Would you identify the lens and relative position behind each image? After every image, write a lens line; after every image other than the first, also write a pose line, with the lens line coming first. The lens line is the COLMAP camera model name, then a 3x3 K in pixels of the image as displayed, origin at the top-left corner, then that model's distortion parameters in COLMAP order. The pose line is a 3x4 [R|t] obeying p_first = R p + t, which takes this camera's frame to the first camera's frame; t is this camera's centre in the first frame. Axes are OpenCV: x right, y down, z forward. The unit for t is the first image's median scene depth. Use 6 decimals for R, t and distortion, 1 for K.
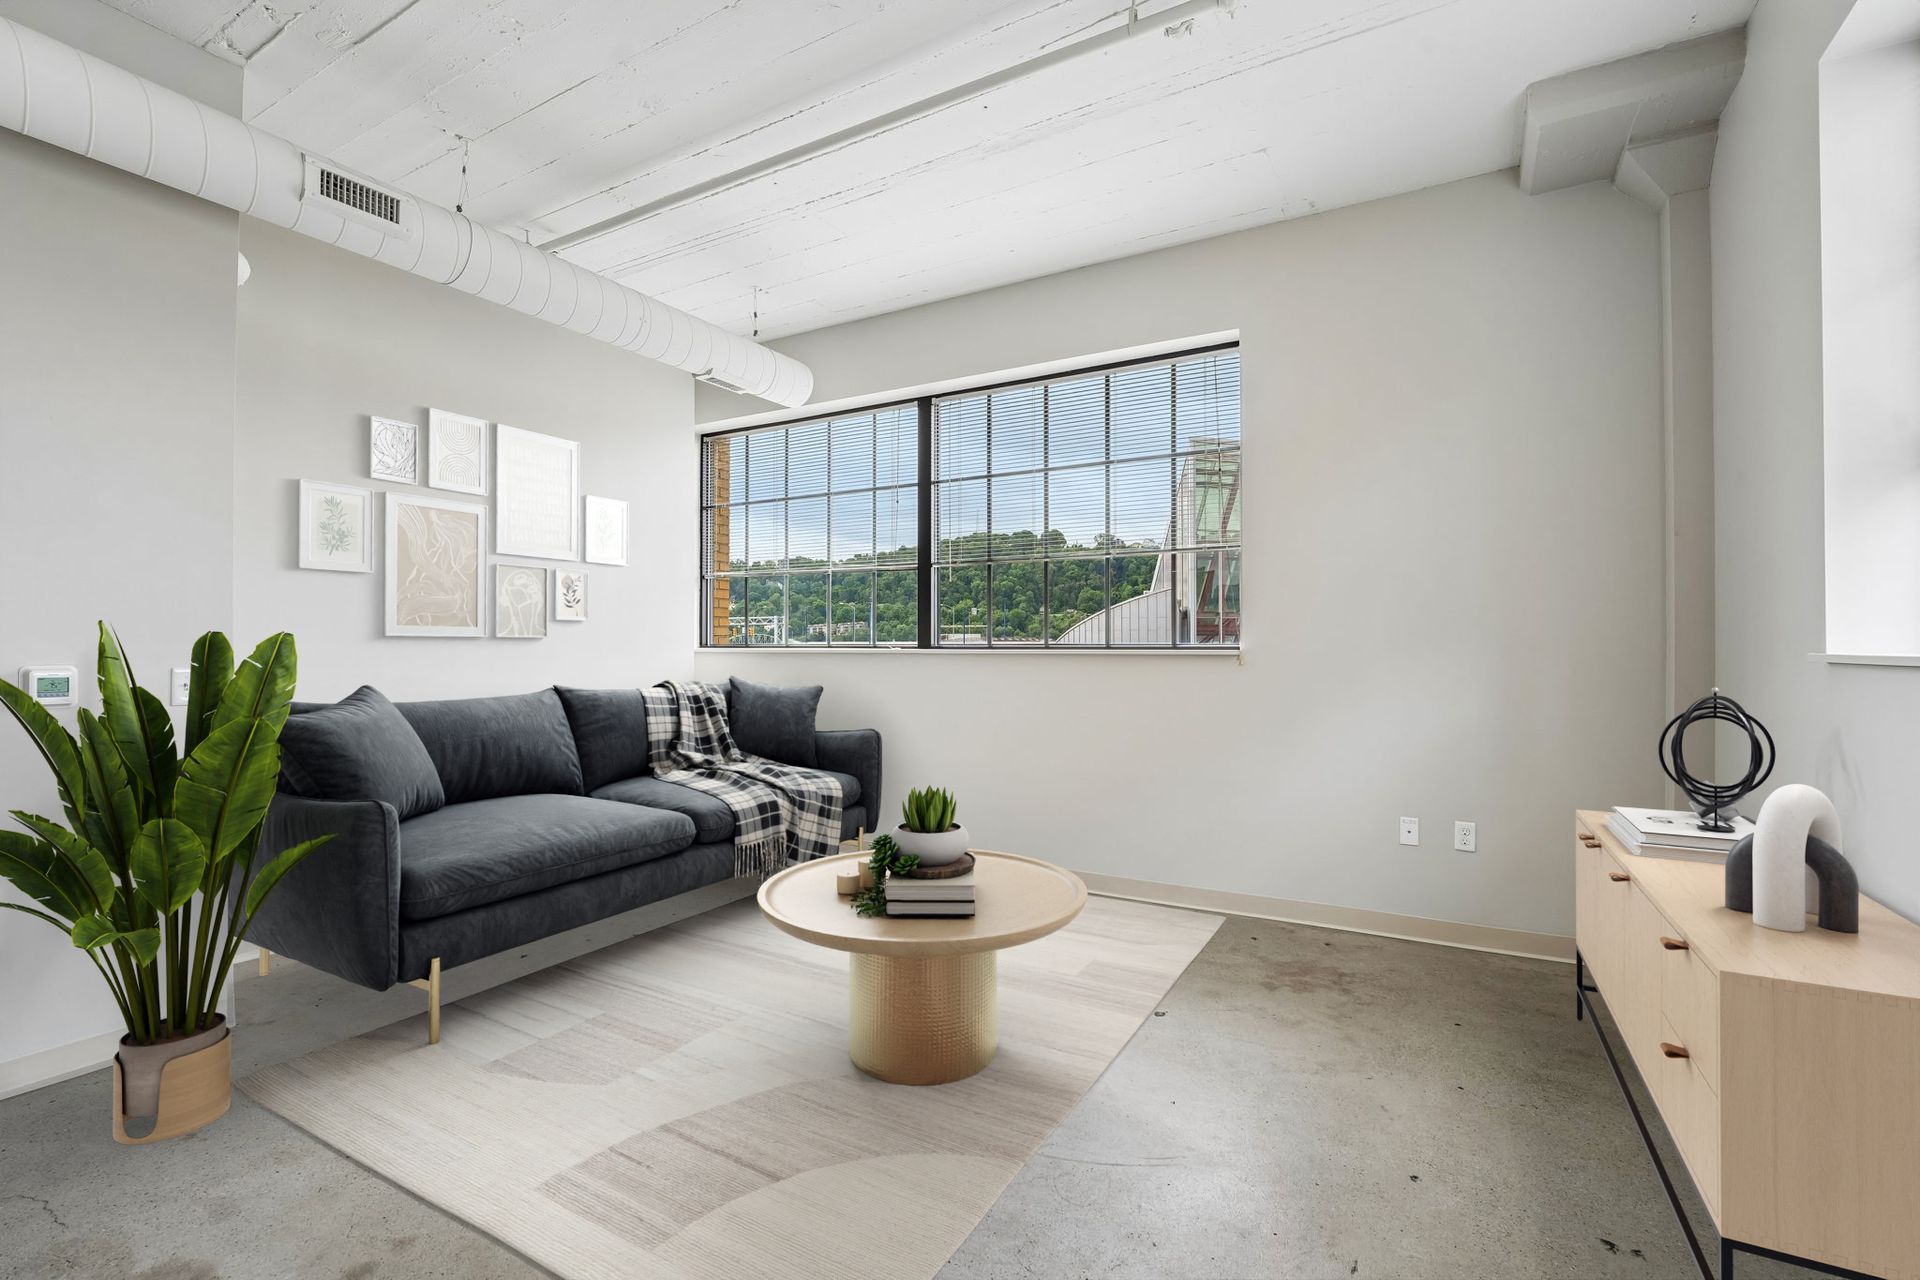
lens RADIAL K [[881.2, 0, 957.9], [0, 881.2, 643.8], [0, 0, 1]] dist [-0.002042, 0.001663]
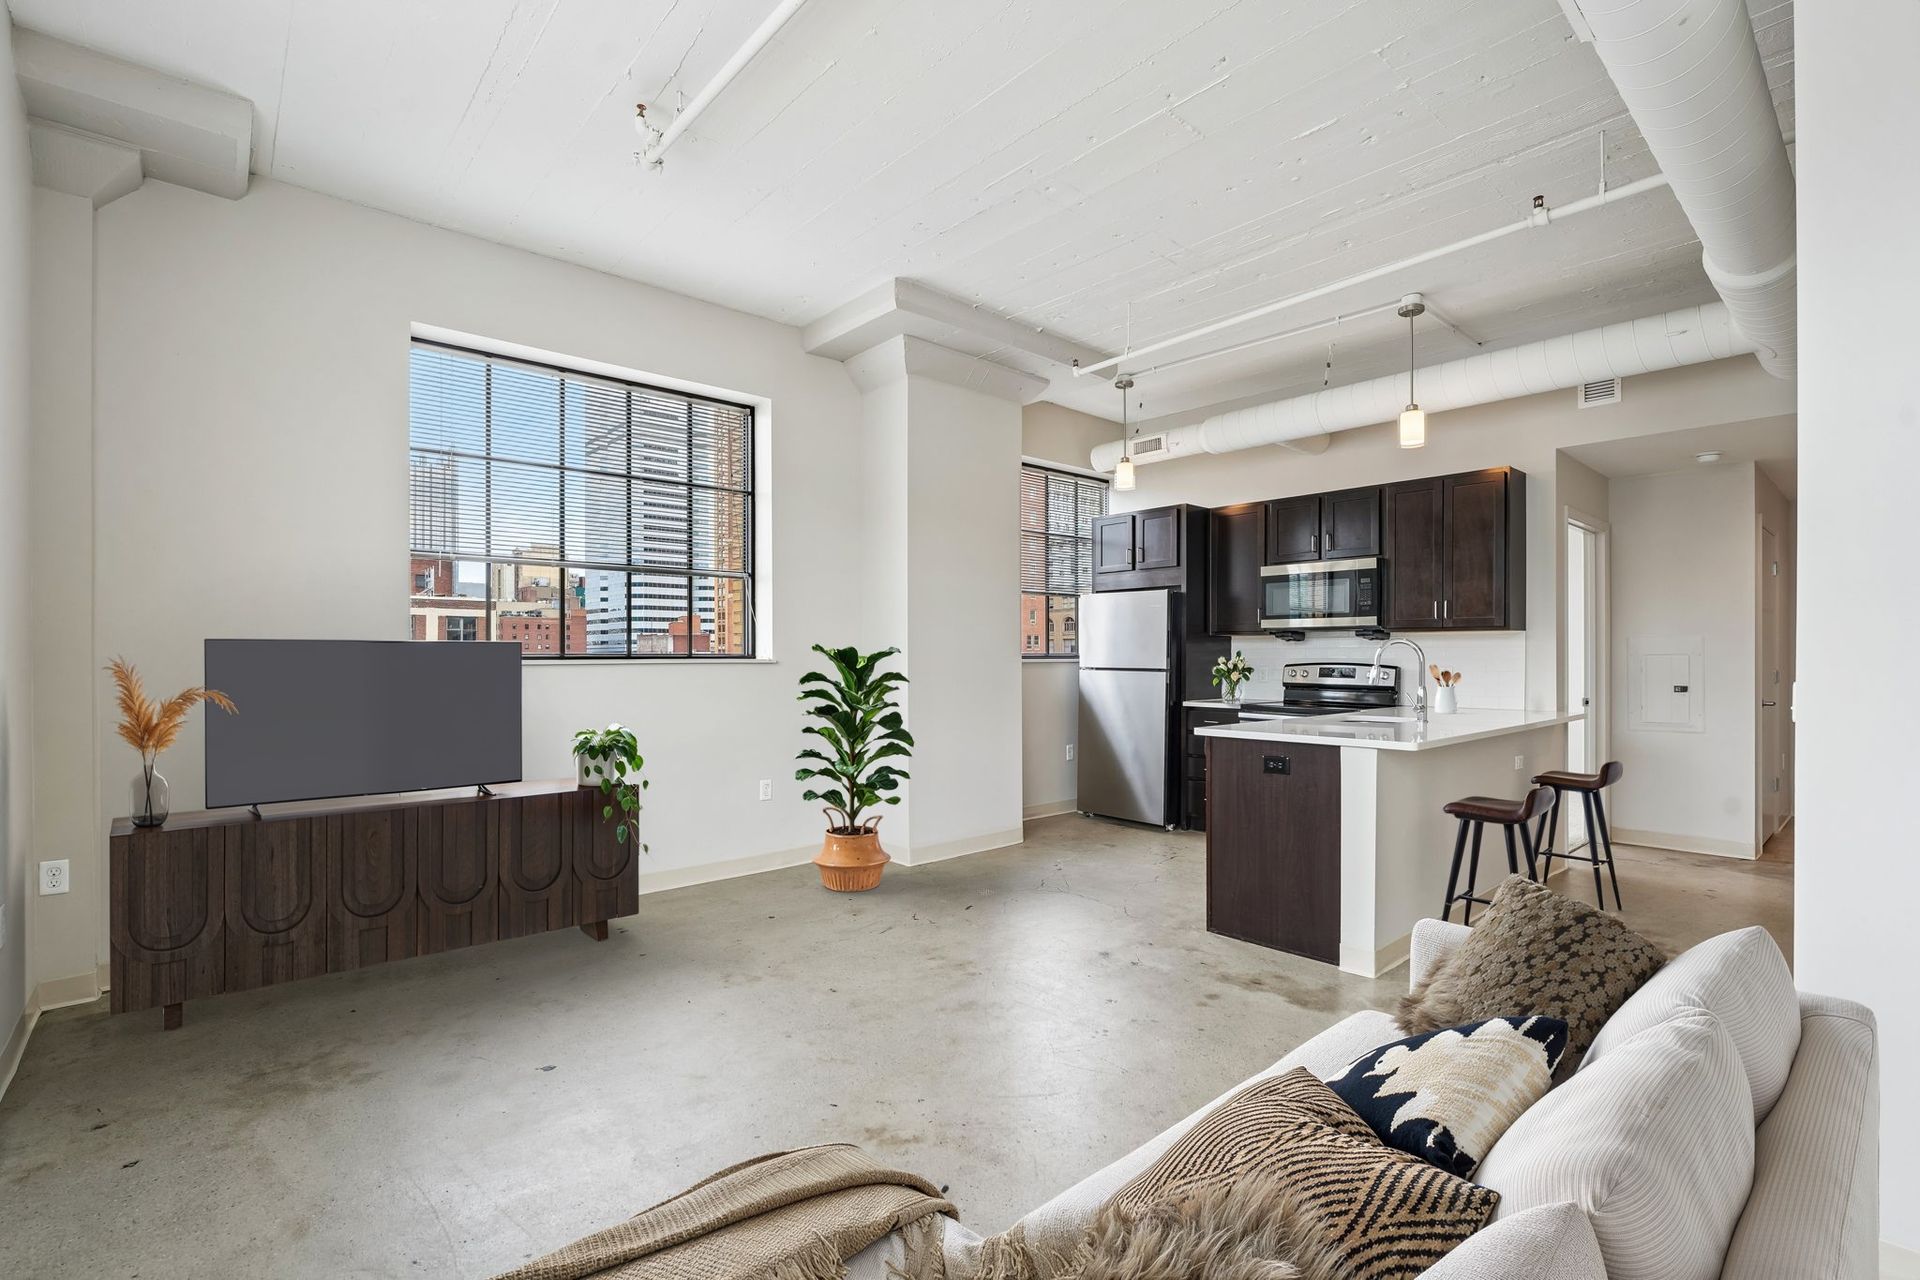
lens RADIAL K [[881.2, 0, 950.0], [0, 881.2, 649.9], [0, 0, 1]] dist [-0.002042, 0.001663]
pose [[-0.948640, 0.004355, 0.316328, -0.387662], [0.000709, 0.999932, -0.011639, 0.005366], [-0.316358, -0.010817, -0.948578, 1.507327]]
